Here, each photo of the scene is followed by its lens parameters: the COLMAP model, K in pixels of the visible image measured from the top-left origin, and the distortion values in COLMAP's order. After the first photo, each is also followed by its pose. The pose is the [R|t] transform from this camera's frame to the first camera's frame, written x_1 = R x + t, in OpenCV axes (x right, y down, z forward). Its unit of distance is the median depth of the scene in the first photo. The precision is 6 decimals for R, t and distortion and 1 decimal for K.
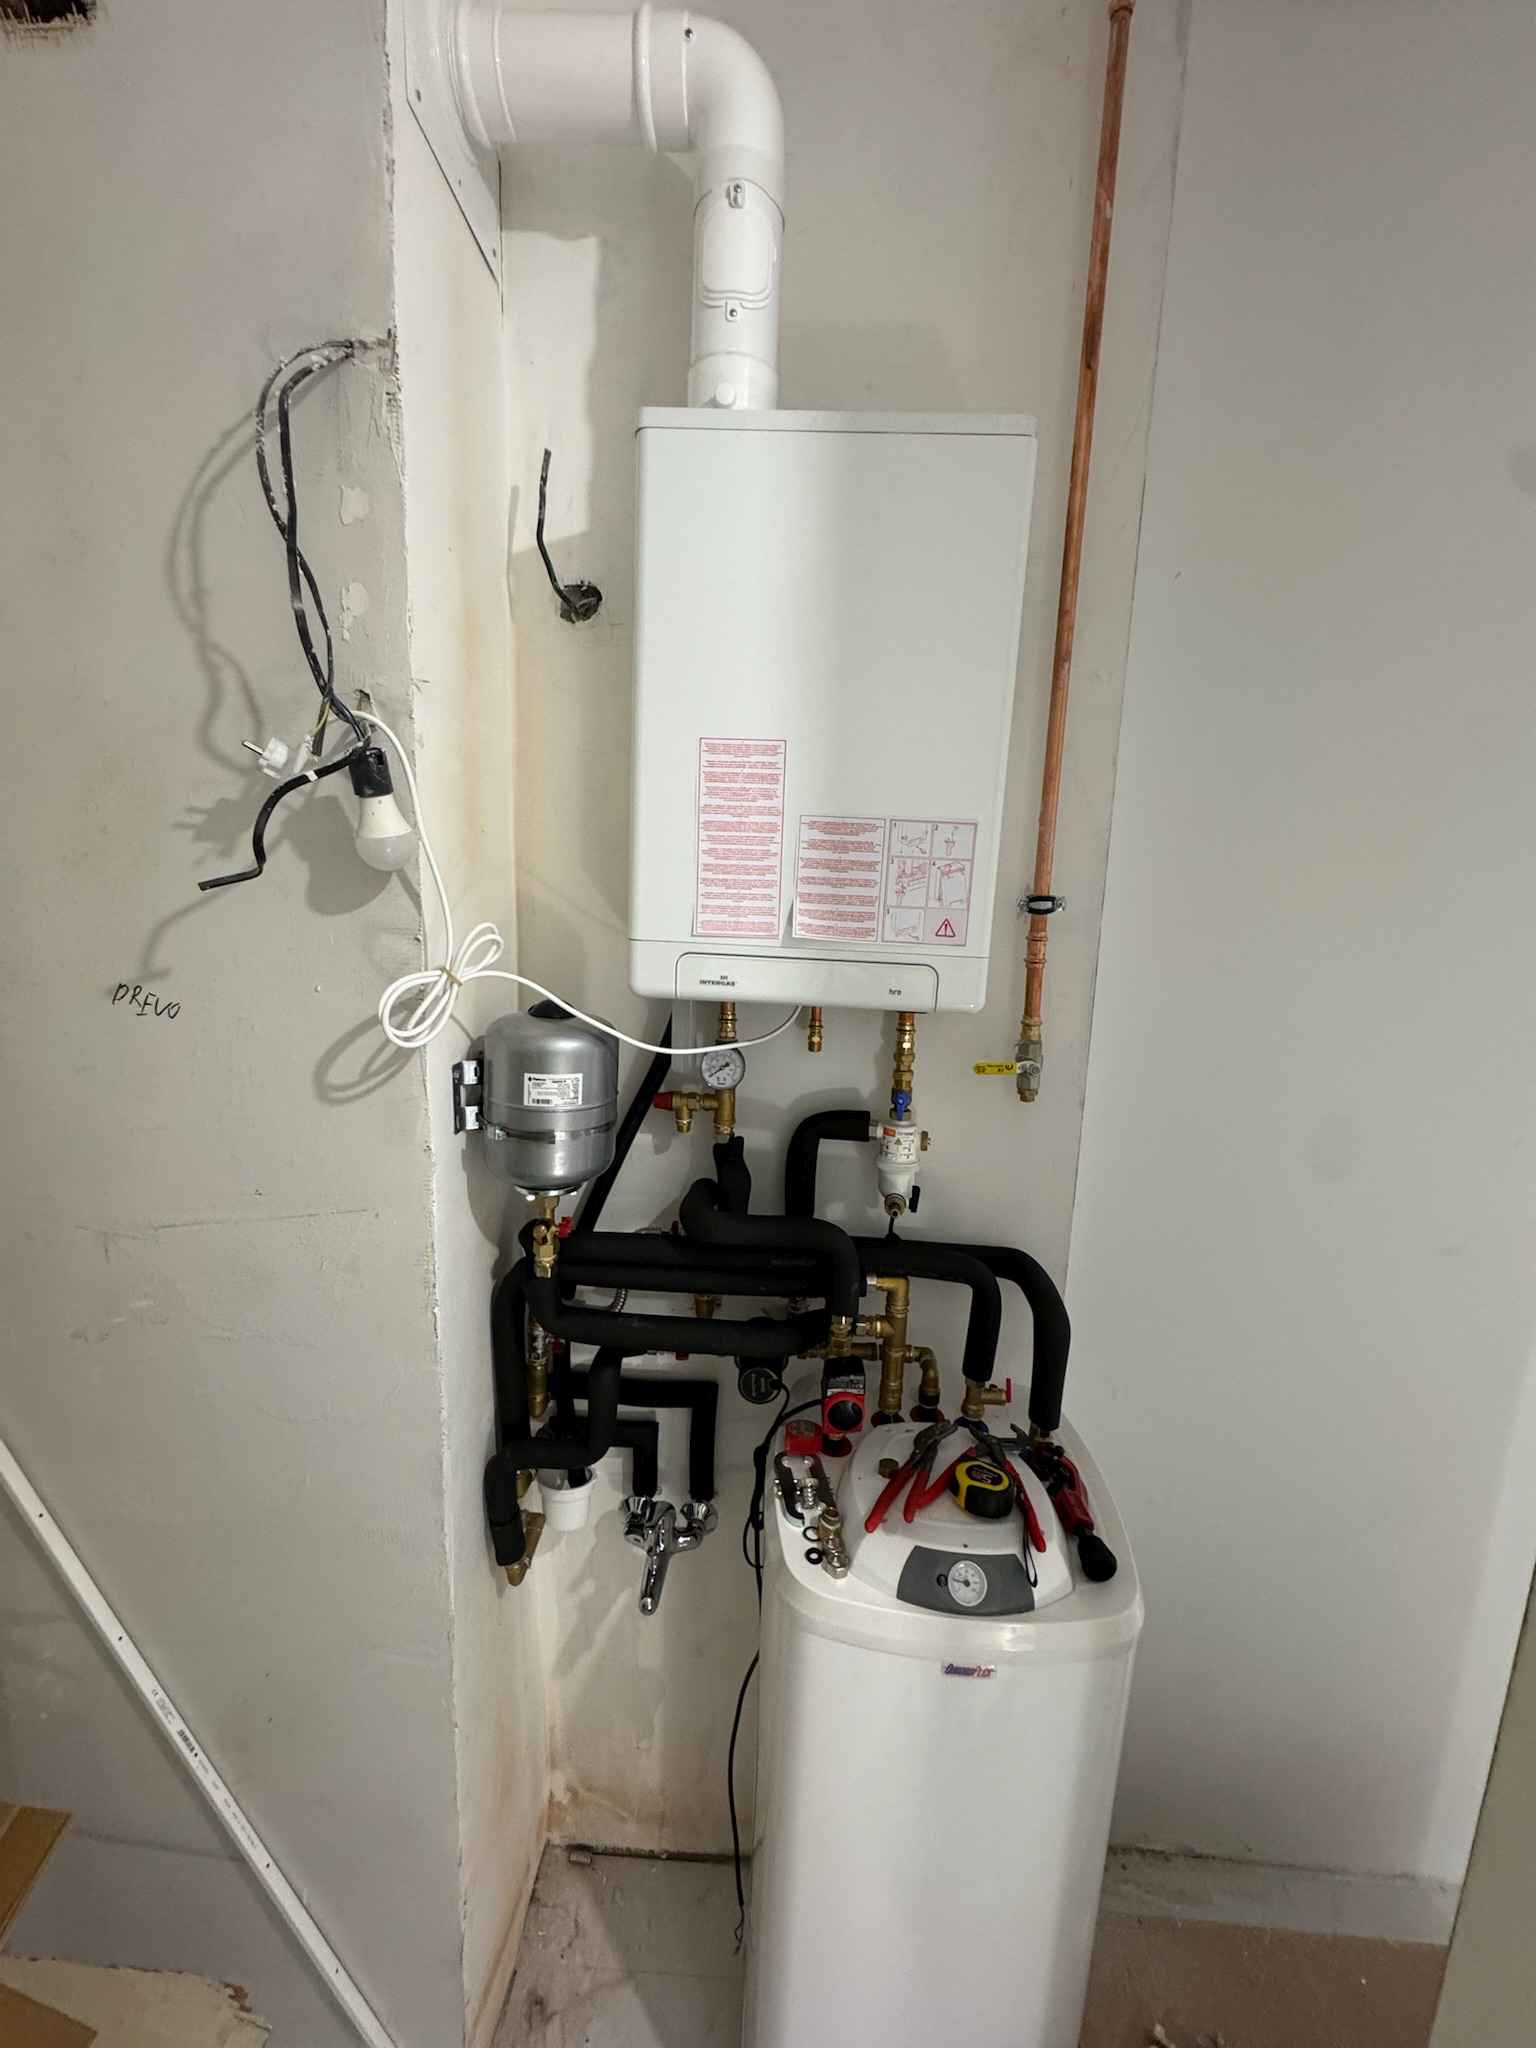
lens RADIAL K [[811.0, 0, 773.6], [0, 811.0, 1025.1], [0, 0, 1]] dist [-0.004382, 0.000670]
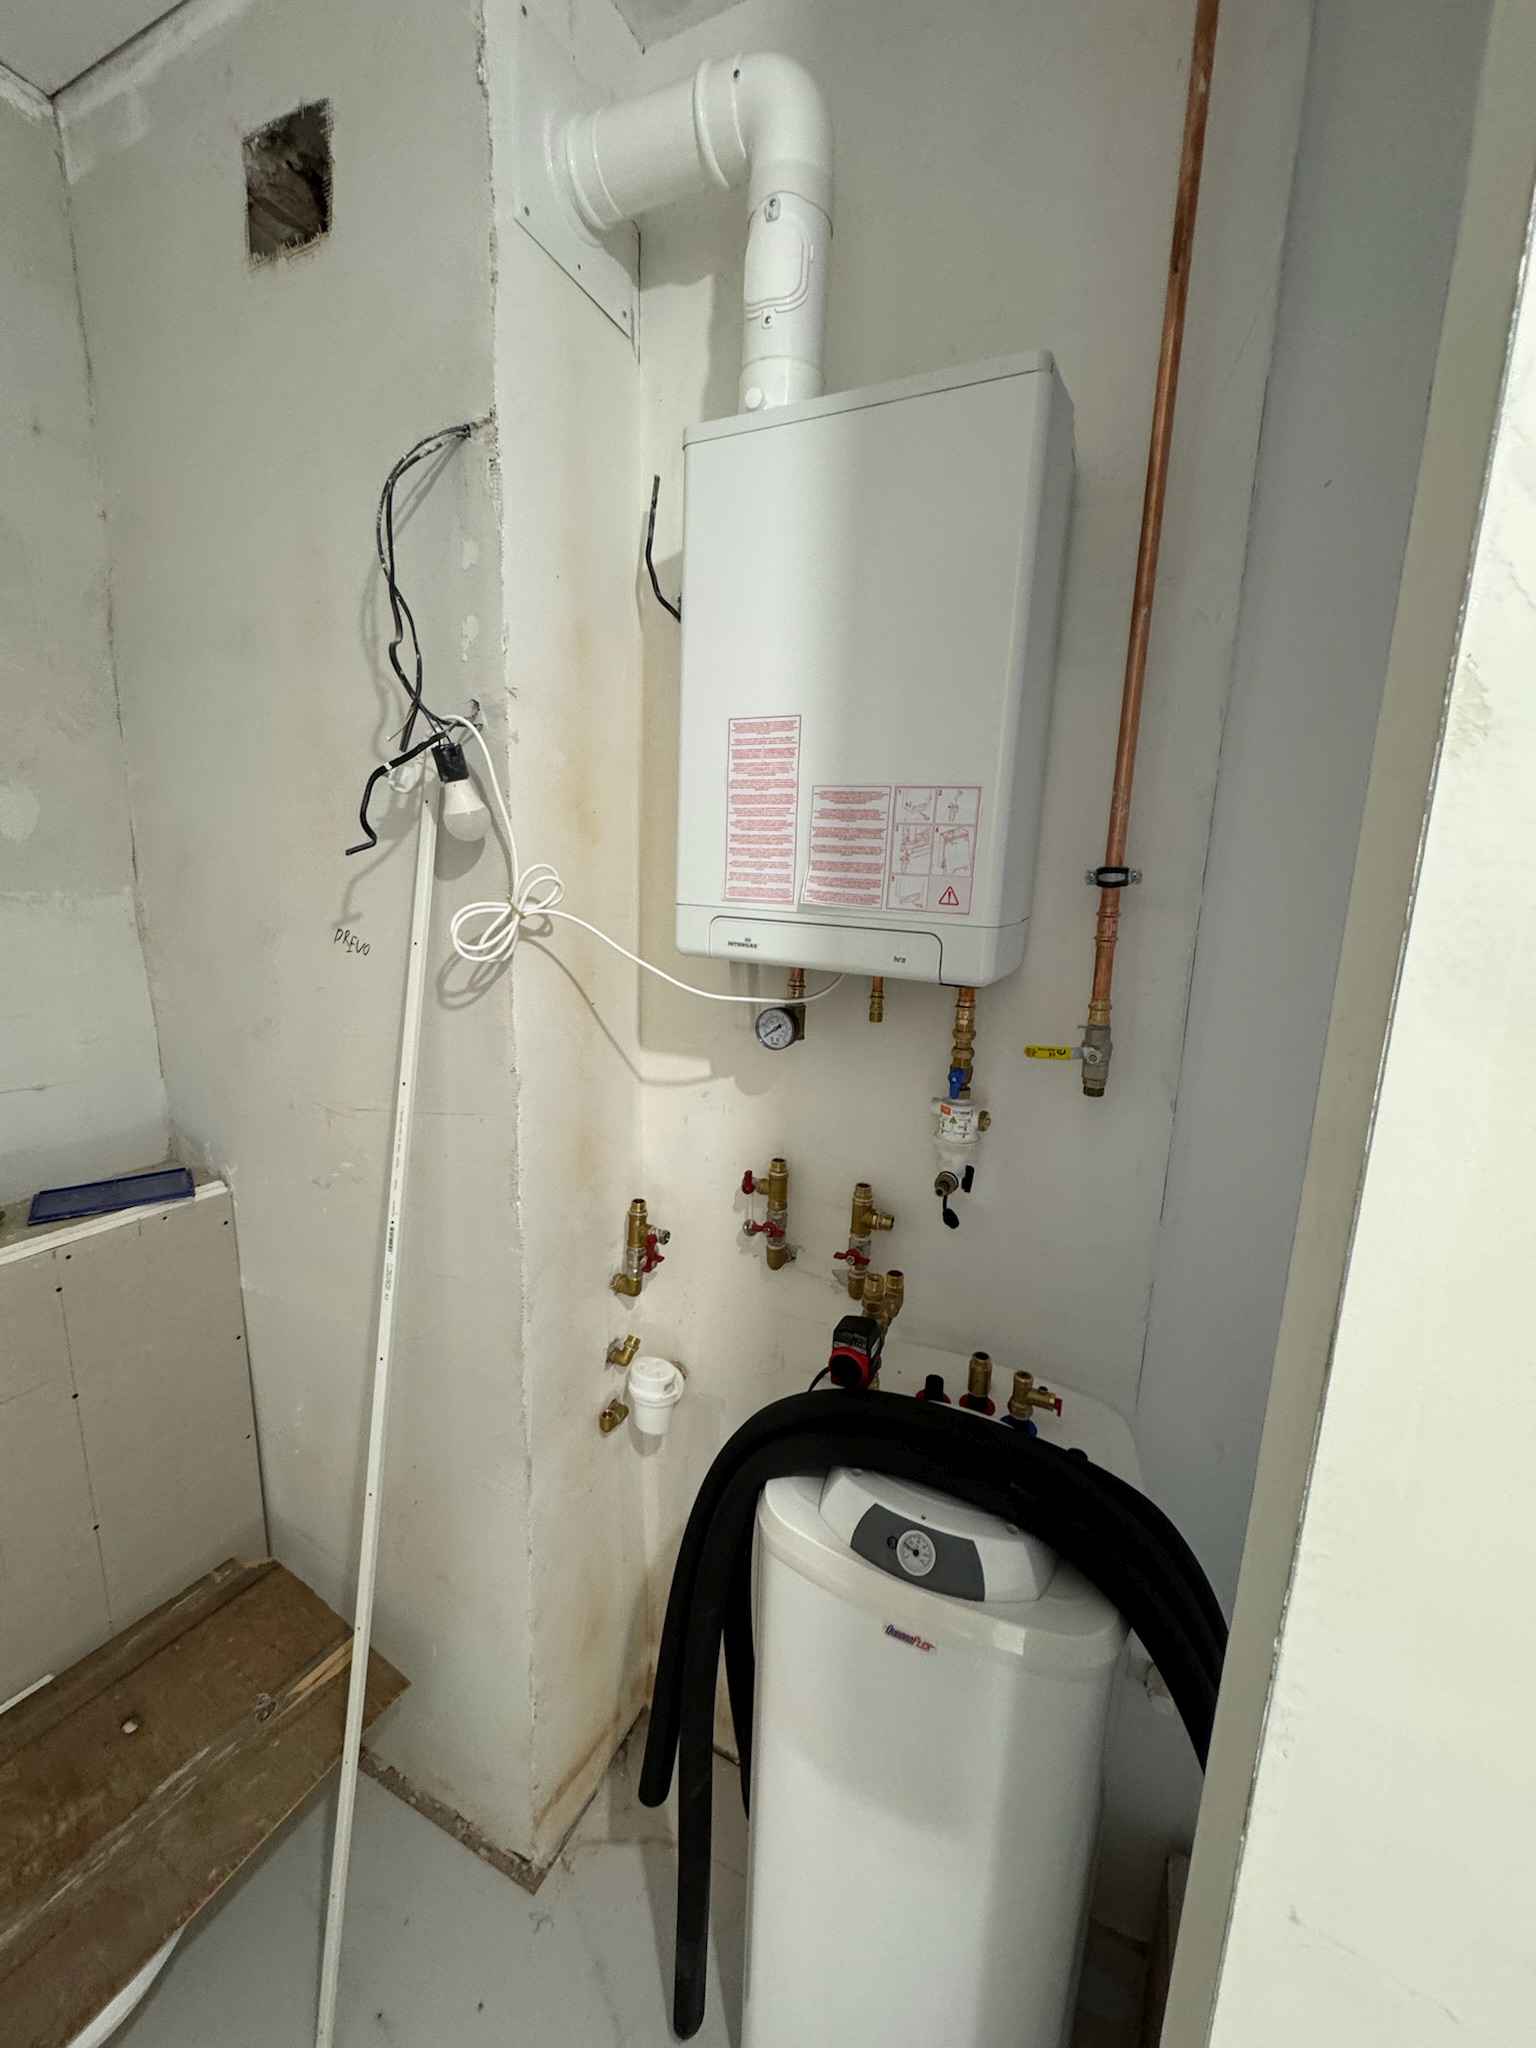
lens RADIAL K [[811.0, 0, 770.2], [0, 811.0, 1025.0], [0, 0, 1]] dist [-0.004382, 0.000670]
pose [[0.919013, 0.074153, -0.387191, 0.383504], [-0.071972, 0.997203, 0.020151, 0.029824], [0.387602, 0.009347, 0.921779, 0.014352]]
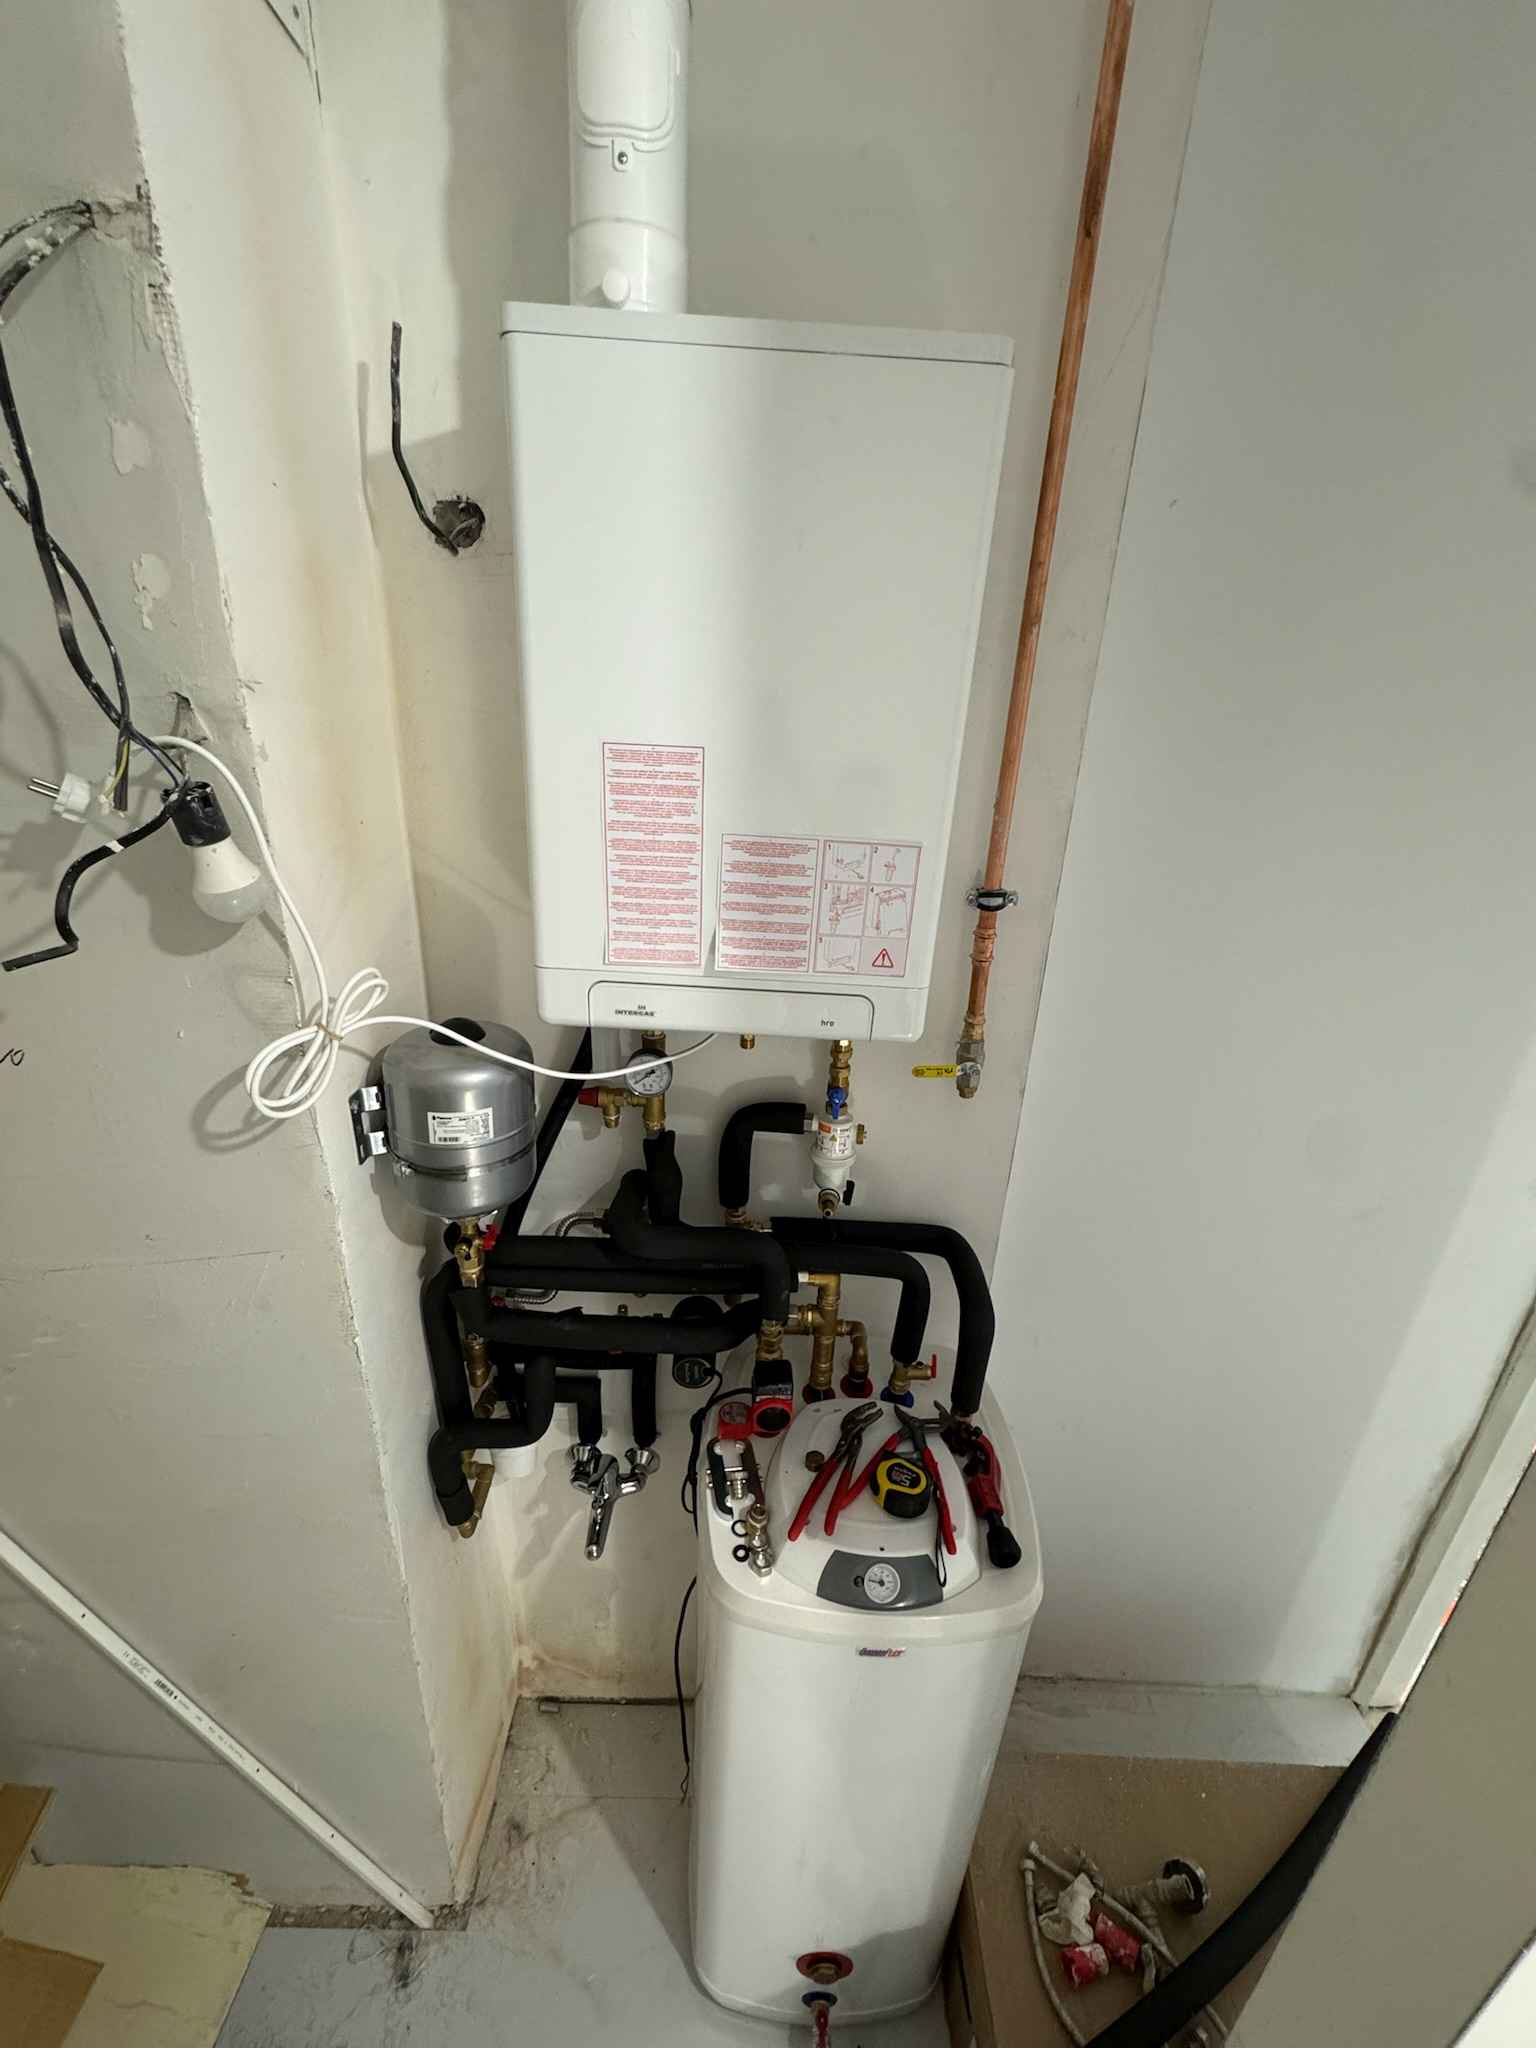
lens RADIAL K [[811.0, 0, 772.8], [0, 811.0, 1026.1], [0, 0, 1]] dist [-0.004382, 0.000670]
pose [[0.998812, -0.006306, 0.048314, 0.041087], [-0.003547, 0.979545, 0.201193, -0.216511], [-0.048595, -0.201125, 0.978359, 0.091728]]
